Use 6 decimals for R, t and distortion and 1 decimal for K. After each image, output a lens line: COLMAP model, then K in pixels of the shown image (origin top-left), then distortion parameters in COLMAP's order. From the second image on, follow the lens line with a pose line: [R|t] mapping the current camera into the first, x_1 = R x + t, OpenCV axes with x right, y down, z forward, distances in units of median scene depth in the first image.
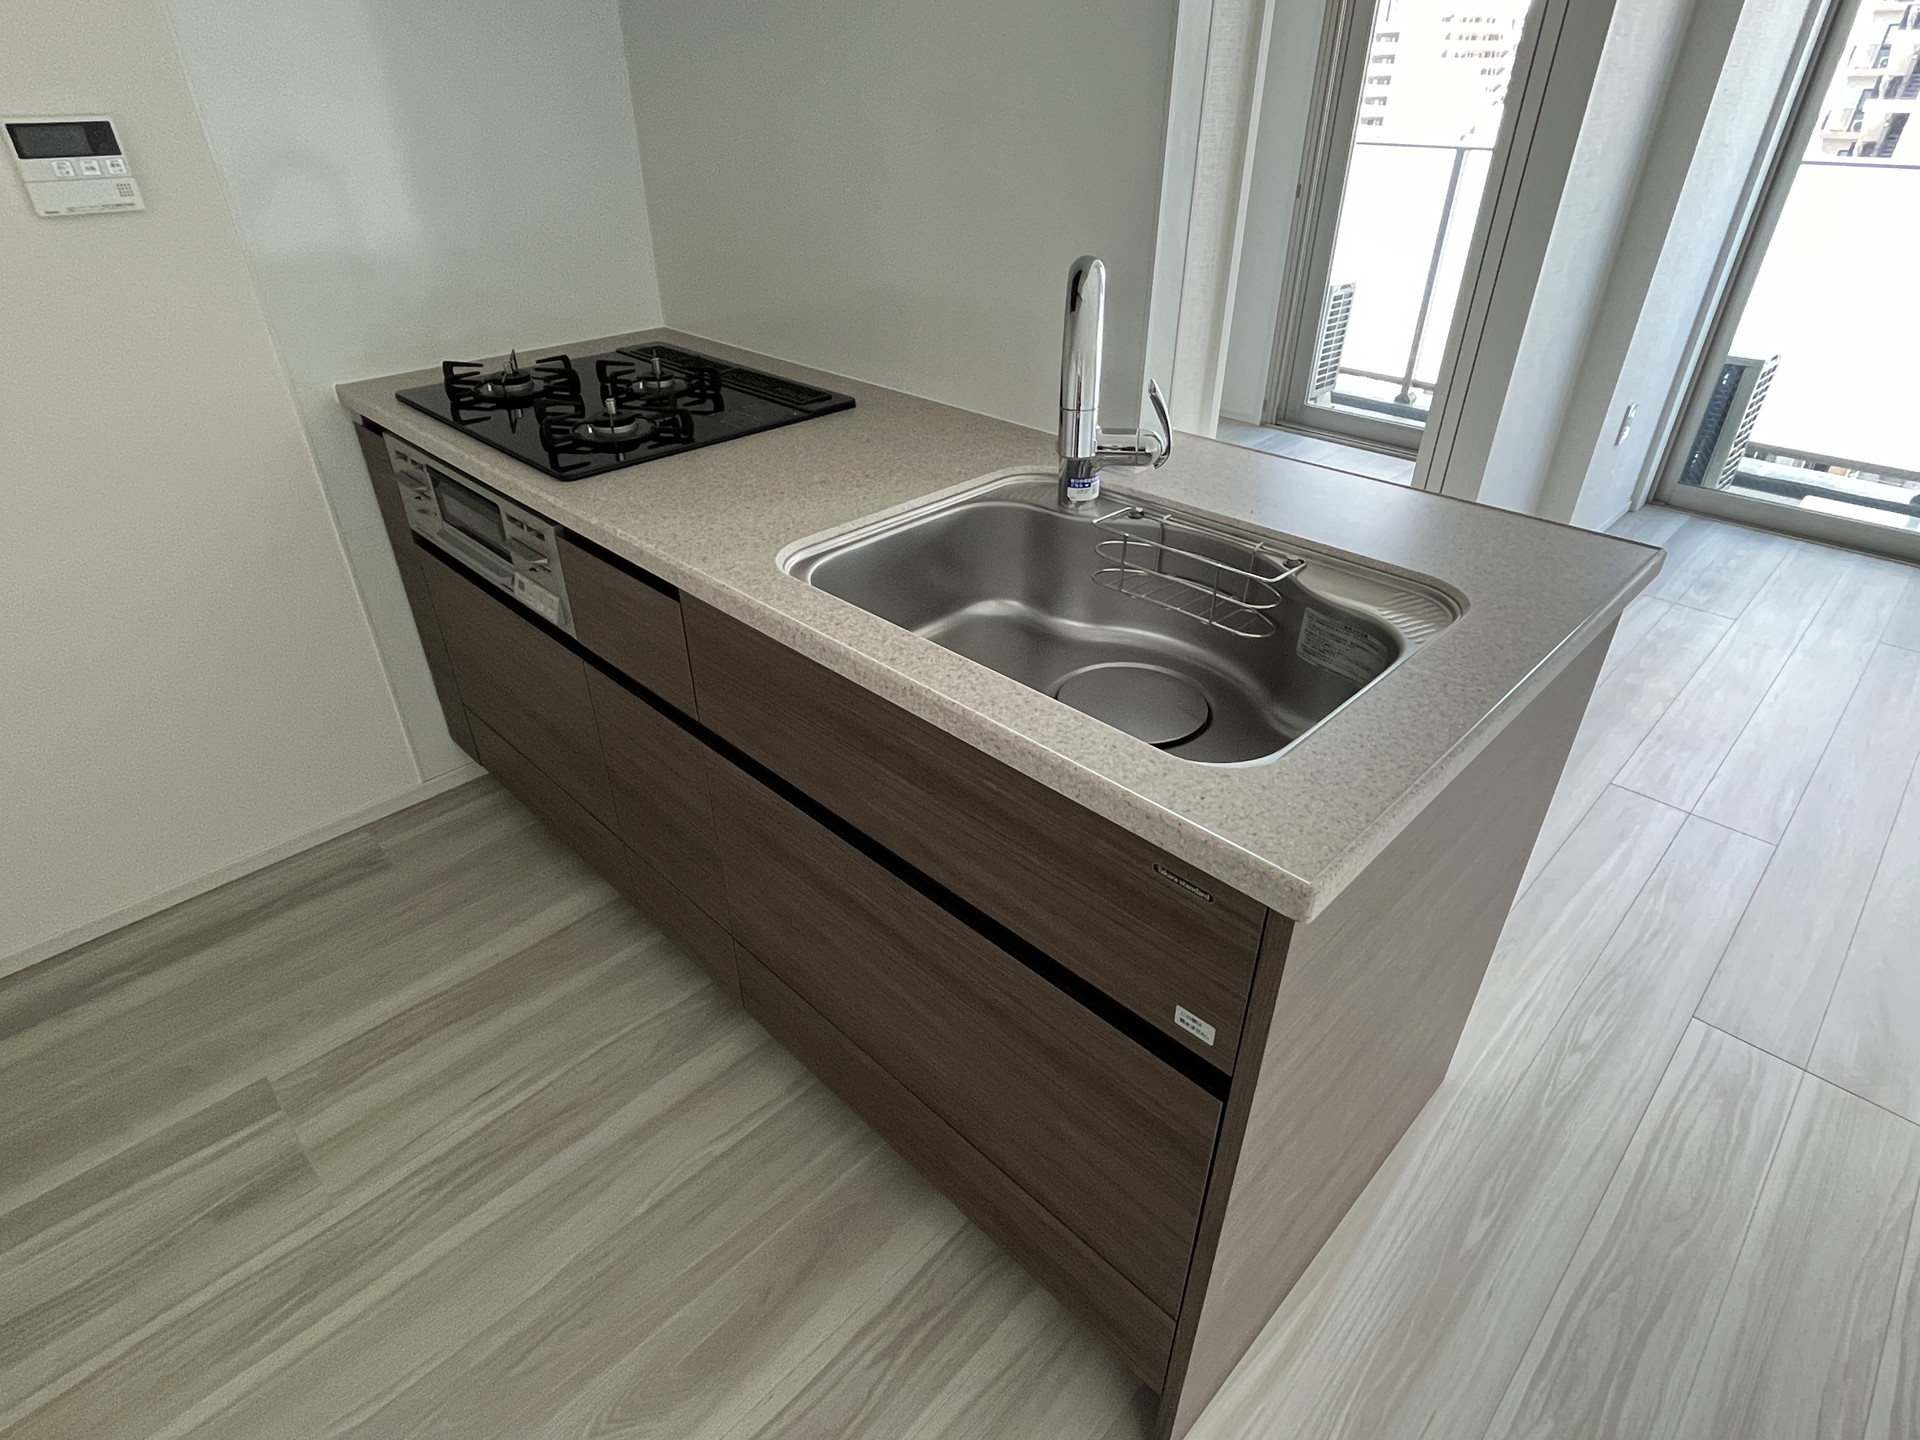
lens RADIAL K [[1027.9, 0, 958.8], [0, 1027.9, 716.0], [0, 0, 1]] dist [0.004682, -0.000252]
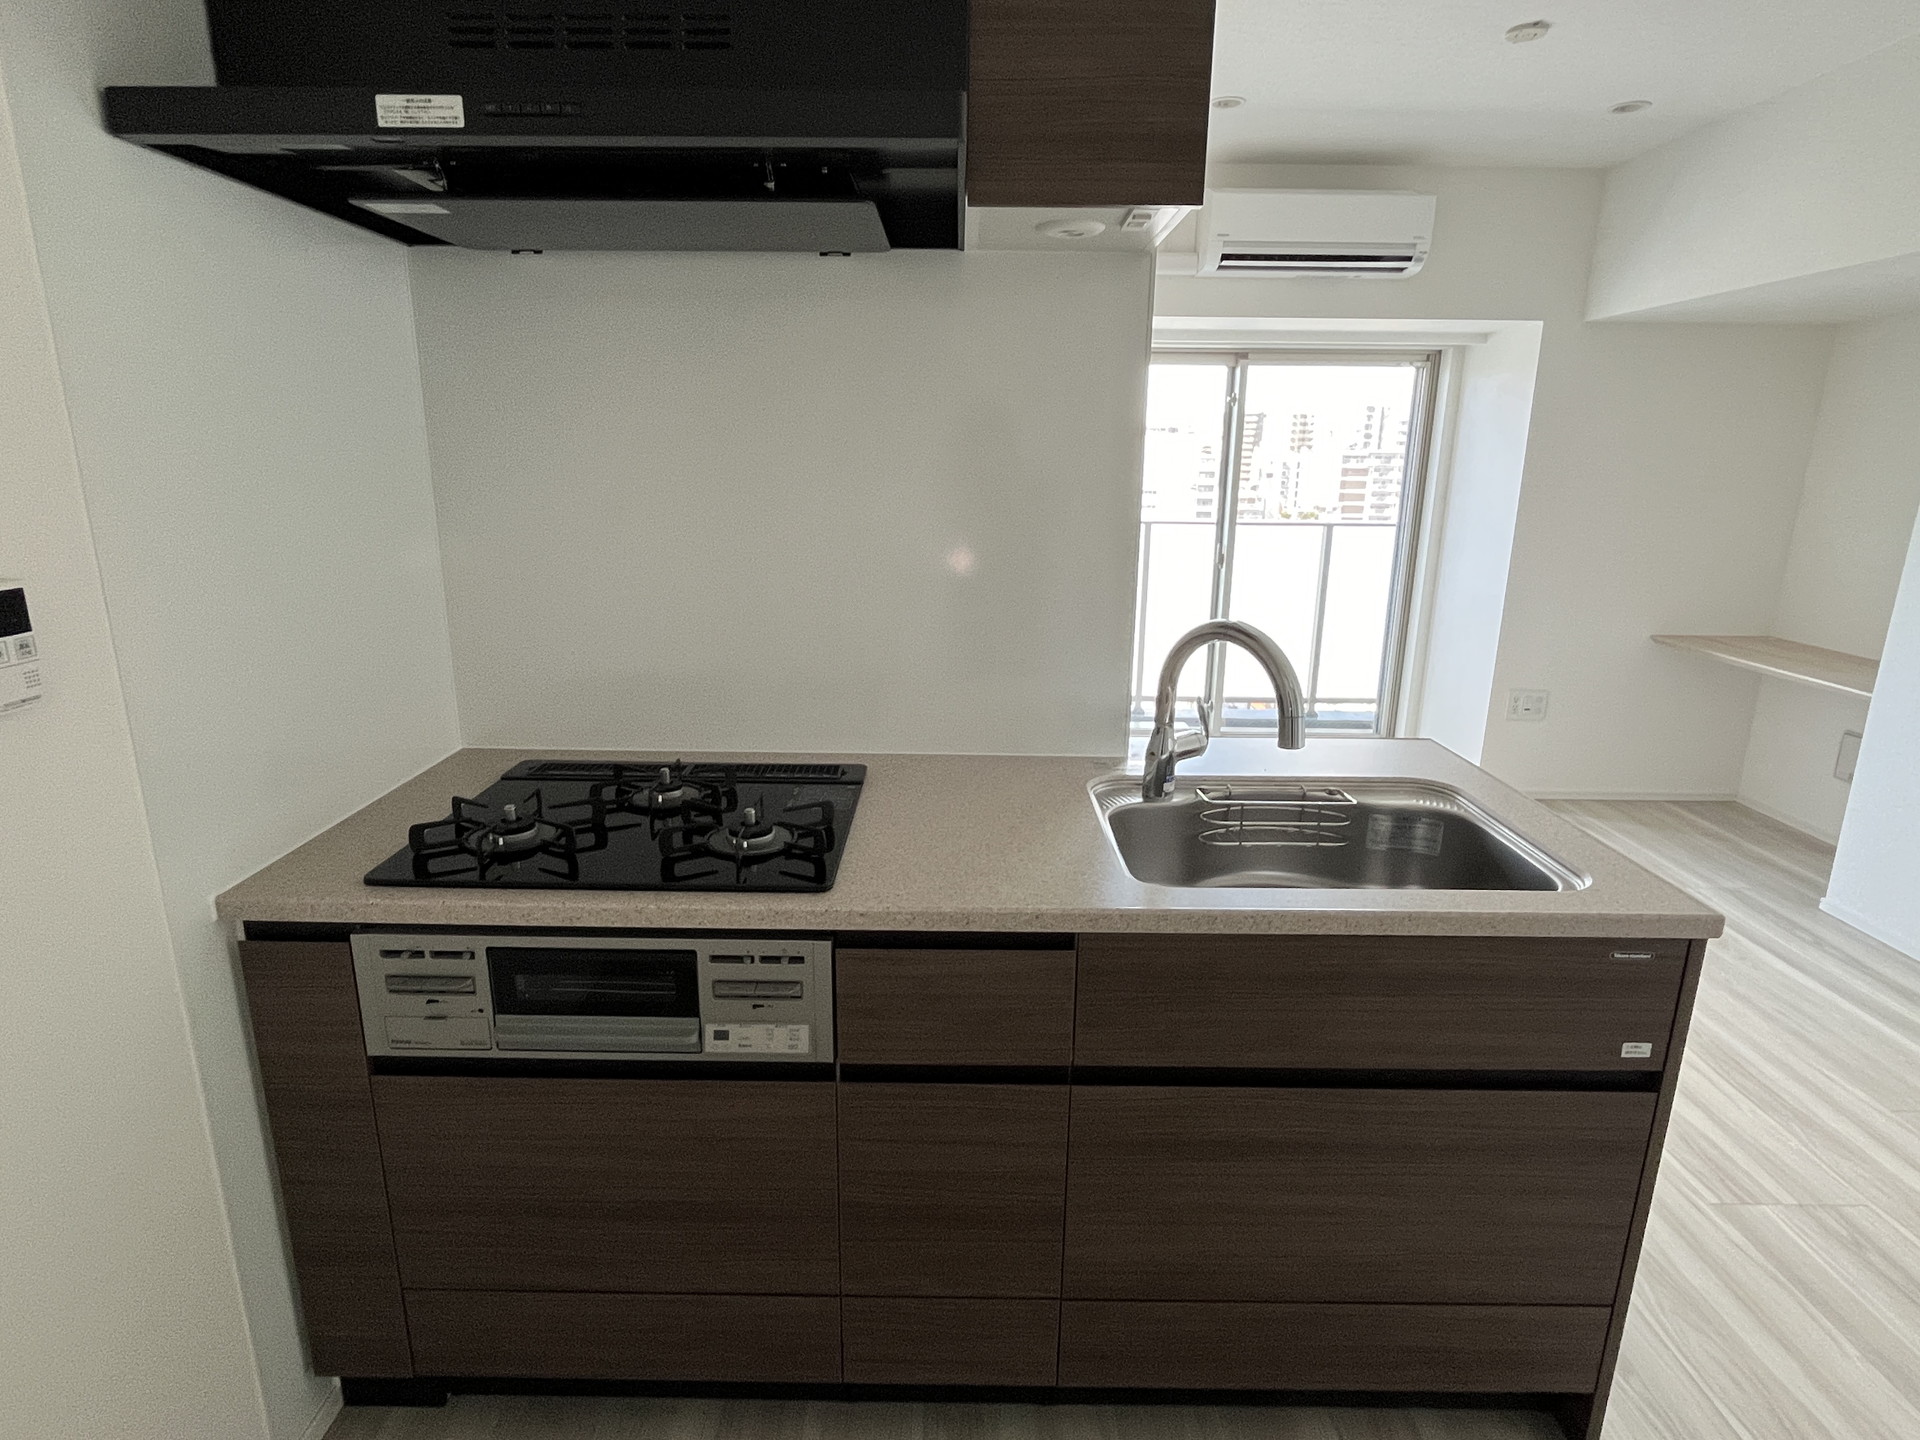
lens RADIAL K [[1027.9, 0, 954.6], [0, 1027.9, 720.0], [0, 0, 1]] dist [0.004682, -0.000252]
pose [[0.708039, -0.176183, 0.683843, -0.812781], [0.363820, 0.920977, -0.139415, -0.174918], [-0.605241, 0.347507, 0.716186, 0.181446]]
